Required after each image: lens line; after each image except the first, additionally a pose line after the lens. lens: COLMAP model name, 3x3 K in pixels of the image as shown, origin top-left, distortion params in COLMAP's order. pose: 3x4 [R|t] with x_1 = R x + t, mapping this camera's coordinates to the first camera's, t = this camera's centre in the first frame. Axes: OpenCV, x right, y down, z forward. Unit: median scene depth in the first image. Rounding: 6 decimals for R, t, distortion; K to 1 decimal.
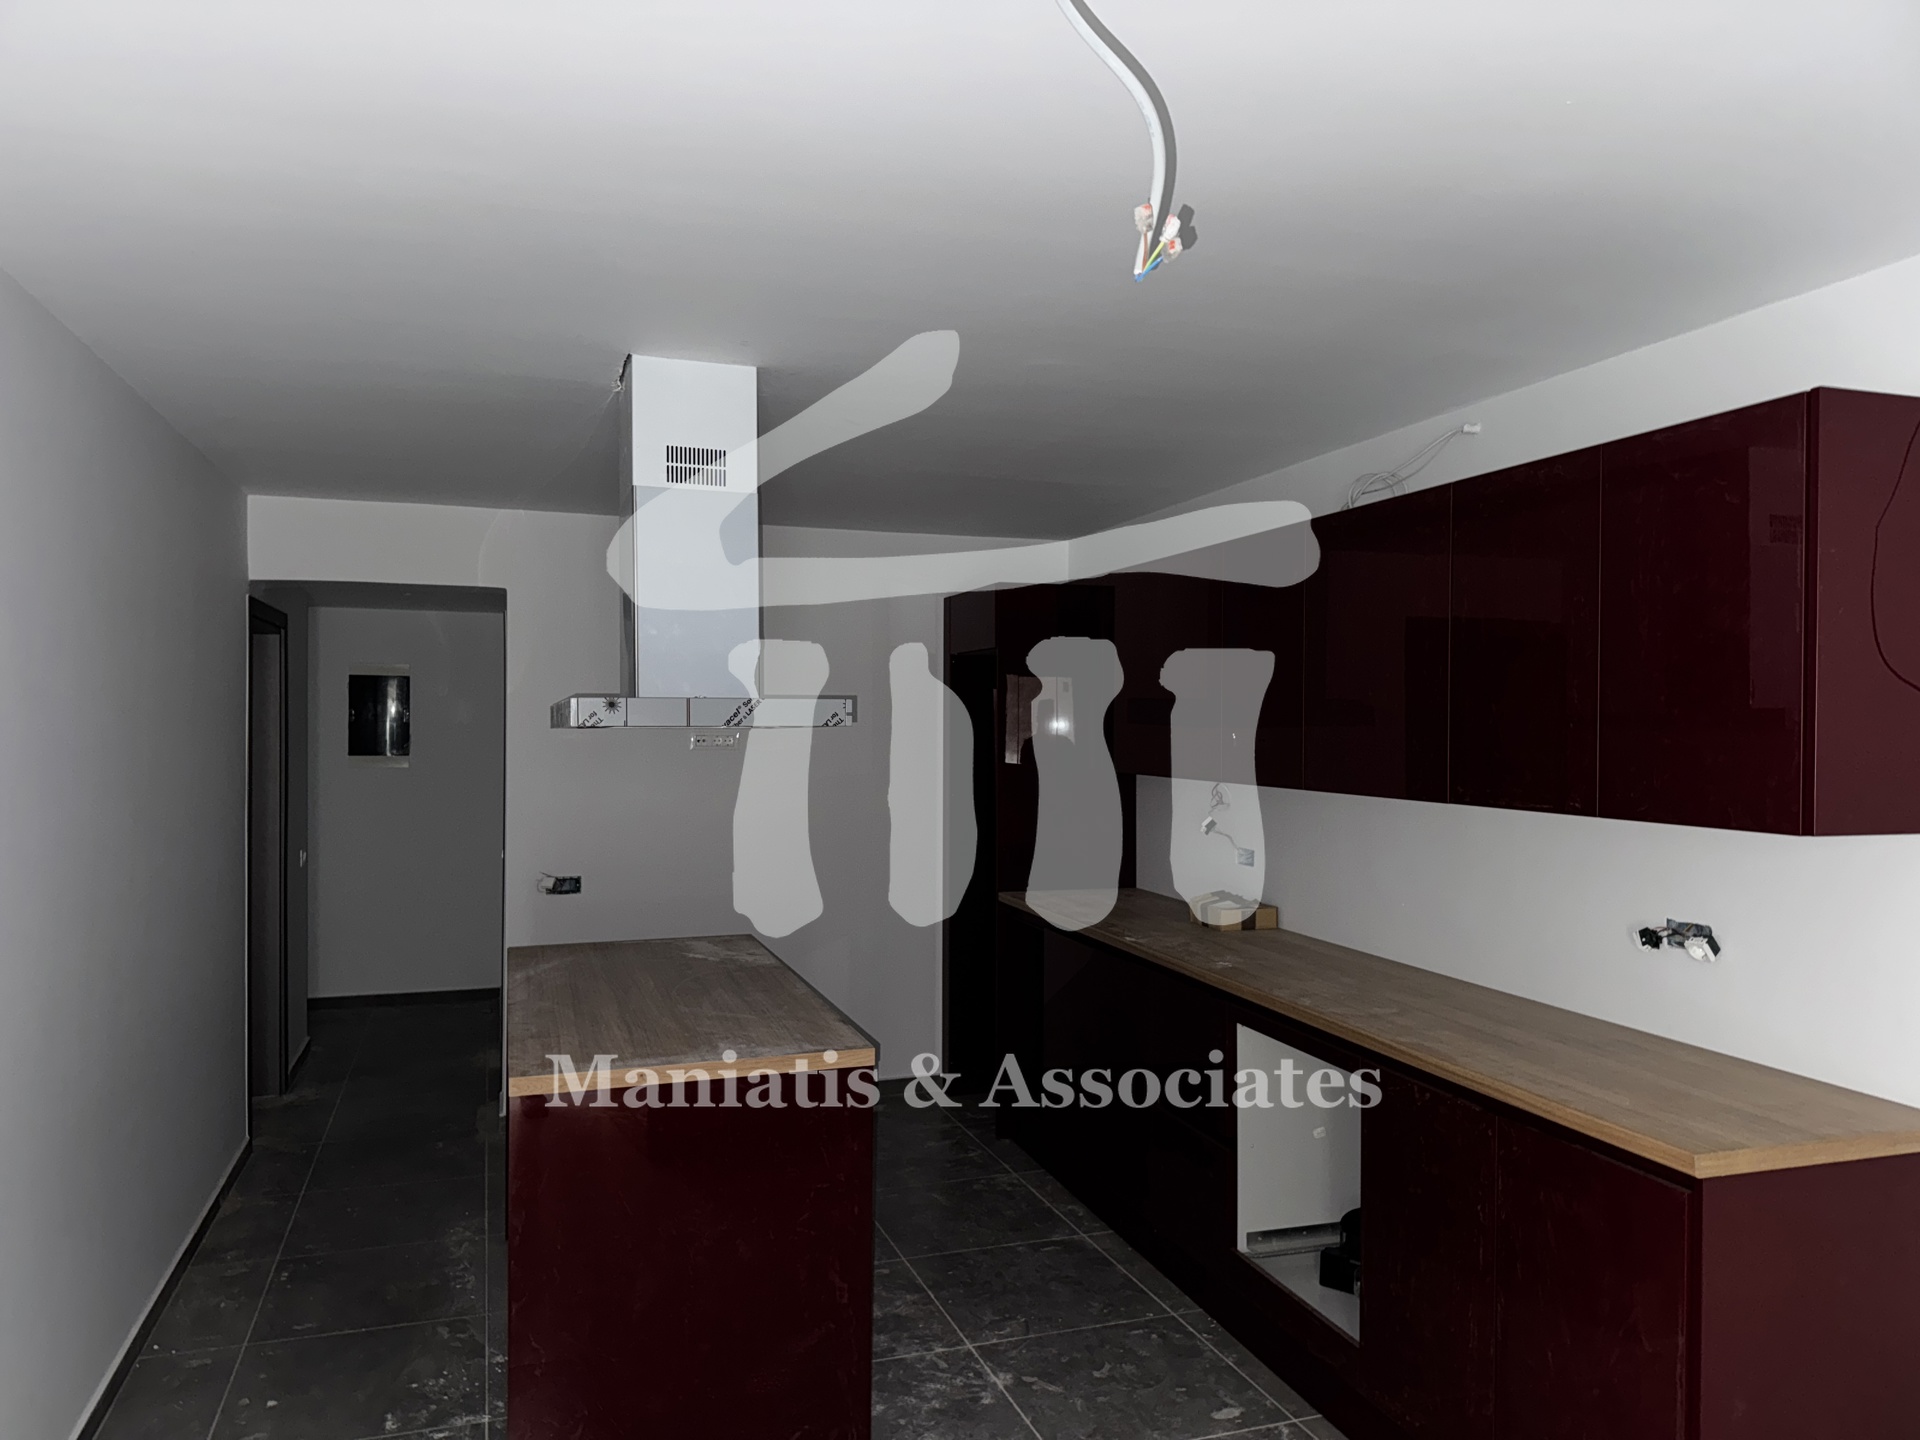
lens RADIAL K [[1344.3, 0, 951.5], [0, 1344.3, 728.7], [0, 0, 1]] dist [0.036486, -0.021288]
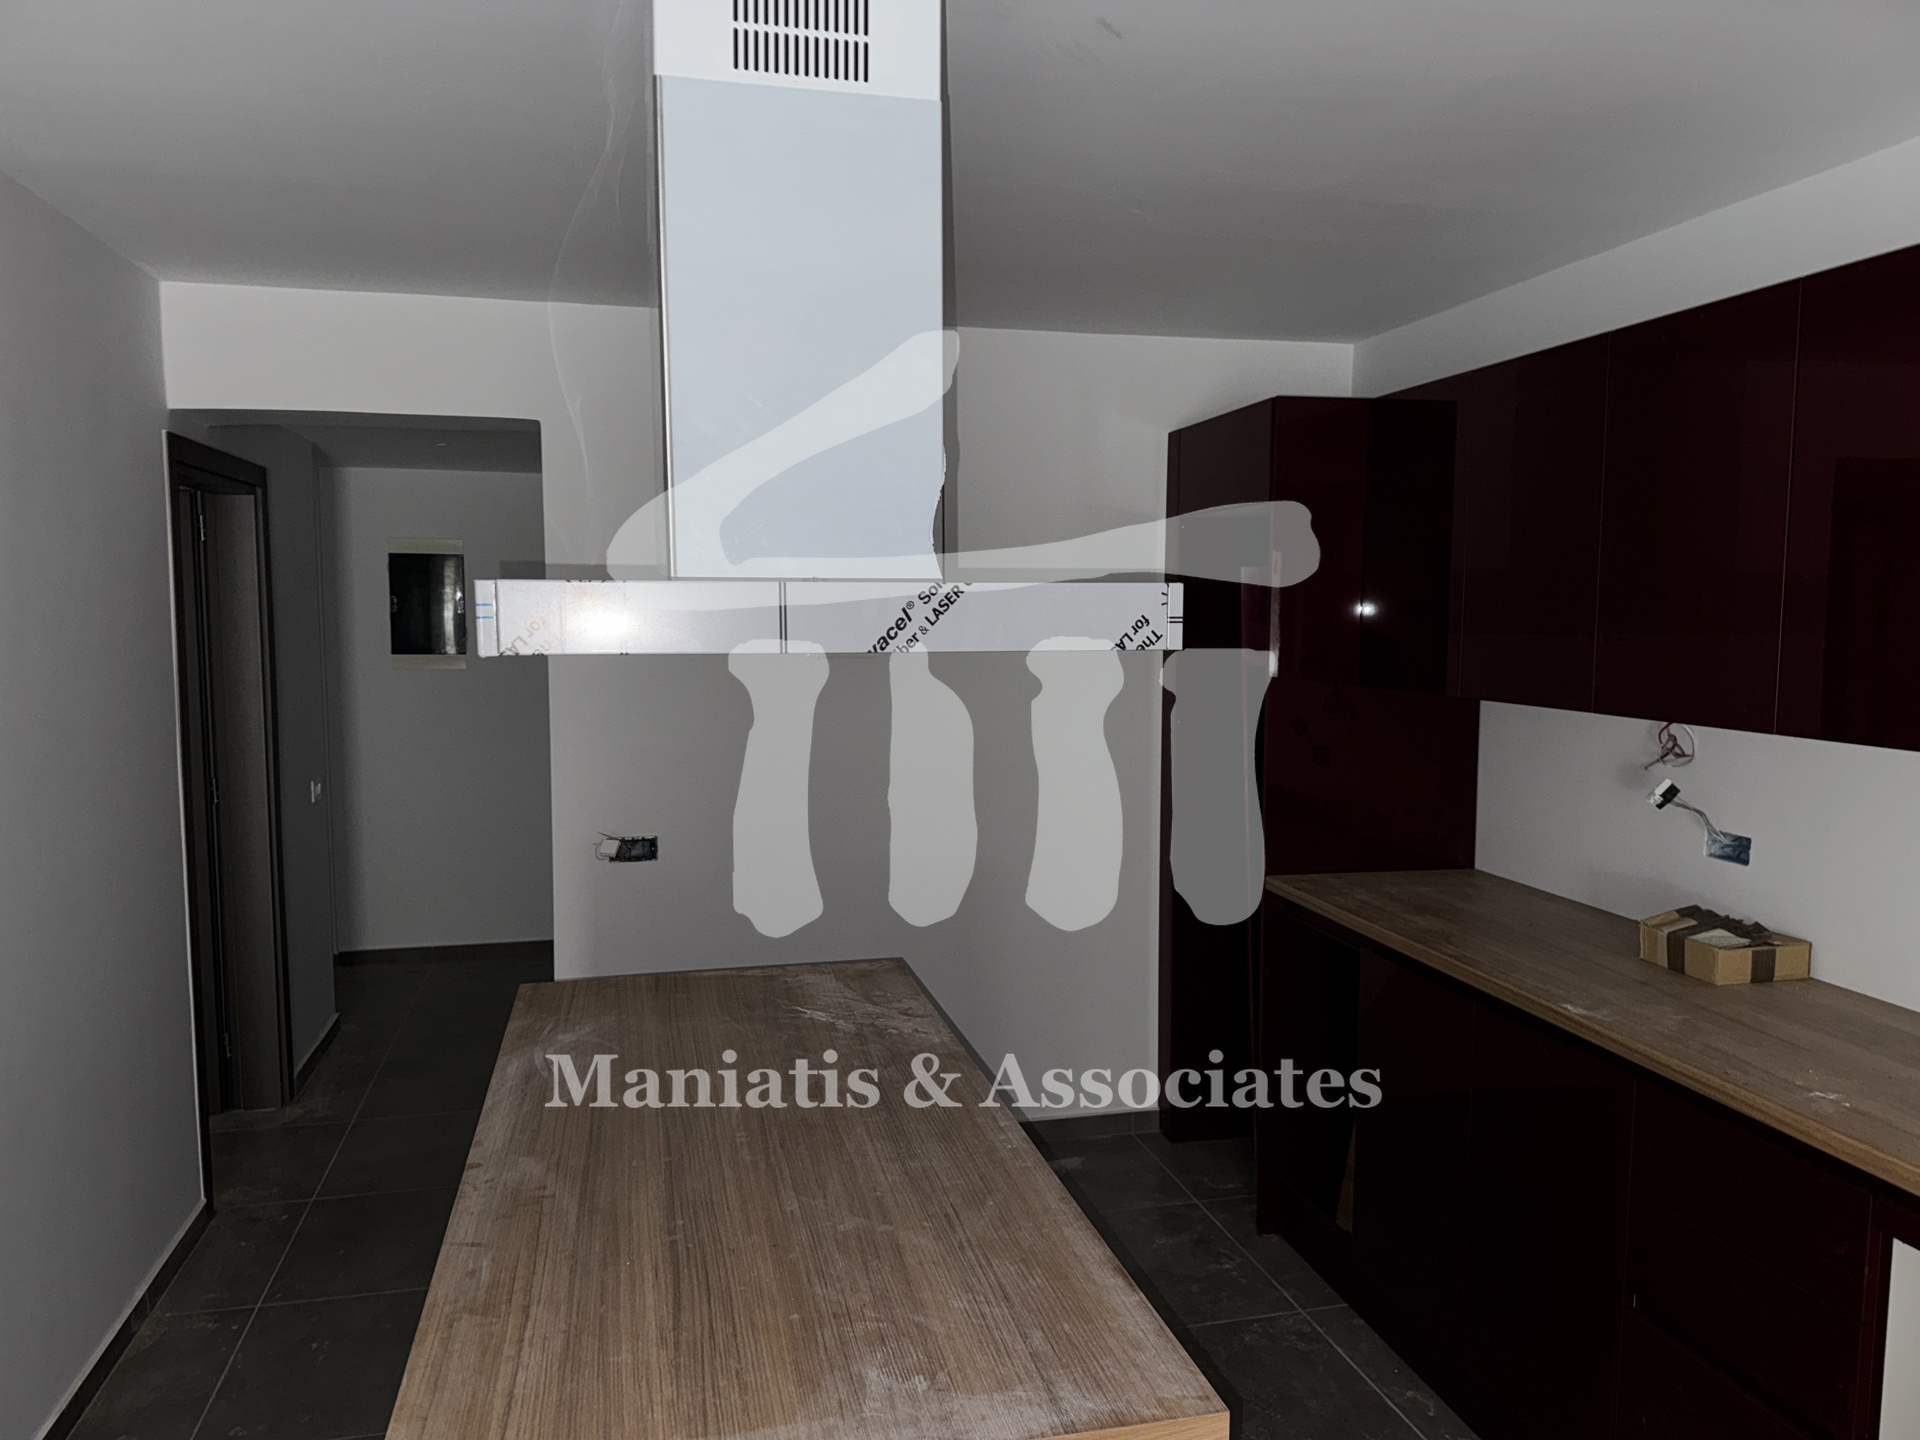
lens RADIAL K [[1344.3, 0, 954.2], [0, 1344.3, 726.7], [0, 0, 1]] dist [0.036486, -0.021288]
pose [[0.996060, 0.006864, -0.088420, -0.062324], [0.000652, 0.996407, 0.084694, -0.007843], [0.088683, -0.084418, 0.992476, 0.343049]]
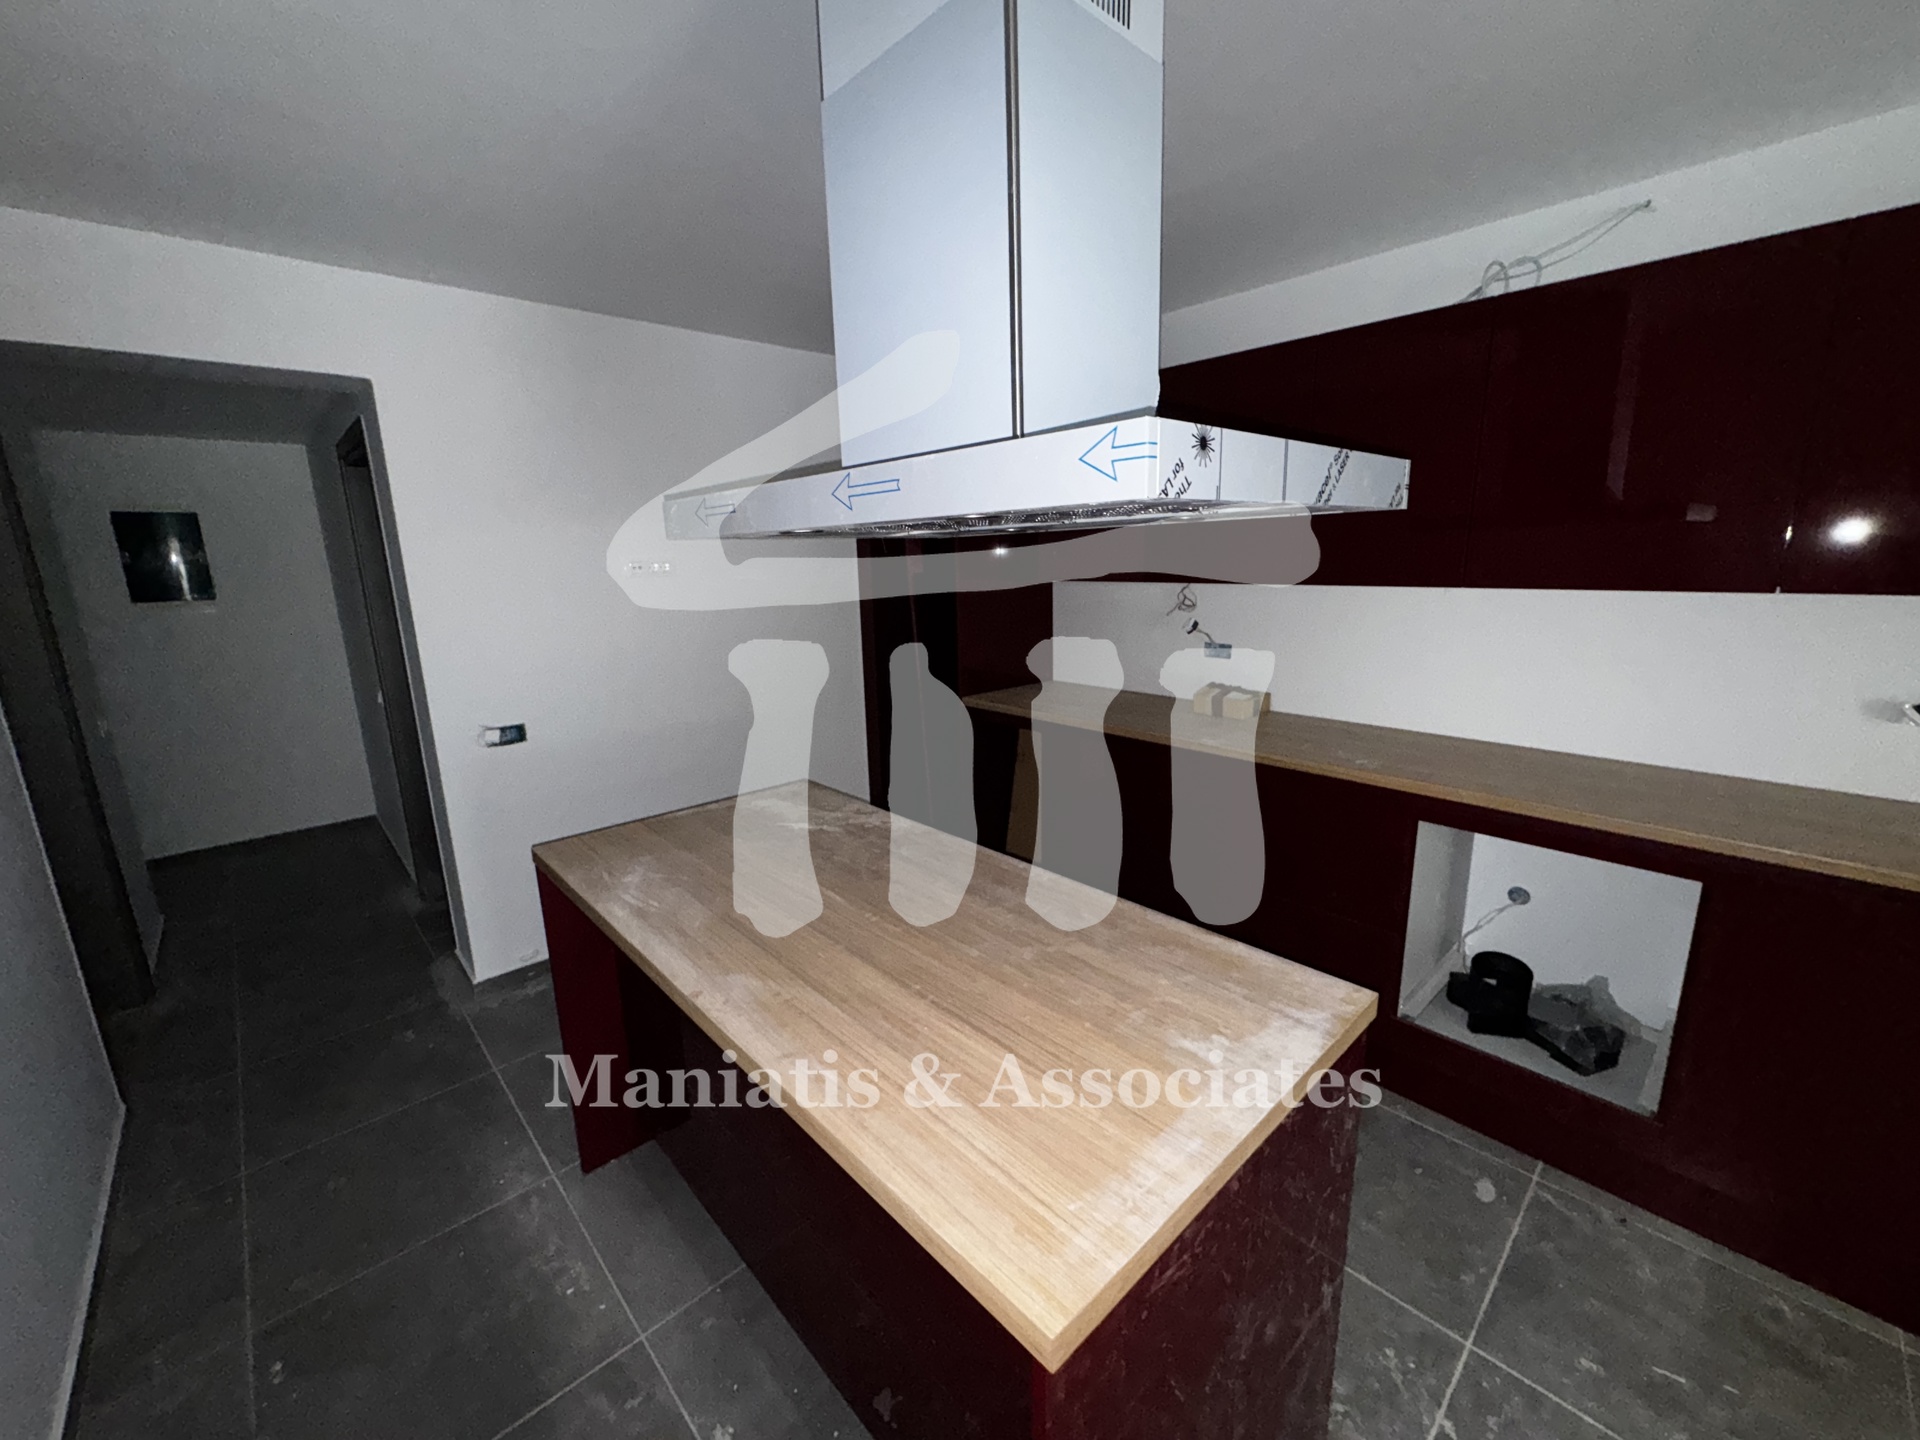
lens RADIAL K [[761.4, 0, 956.6], [0, 761.4, 716.9], [0, 0, 1]] dist [-0.001902, 0.000081]
pose [[0.909482, -0.112128, 0.400338, -0.230847], [0.029169, 0.977780, 0.207593, 0.006999], [-0.414719, -0.177125, 0.892544, 0.448228]]
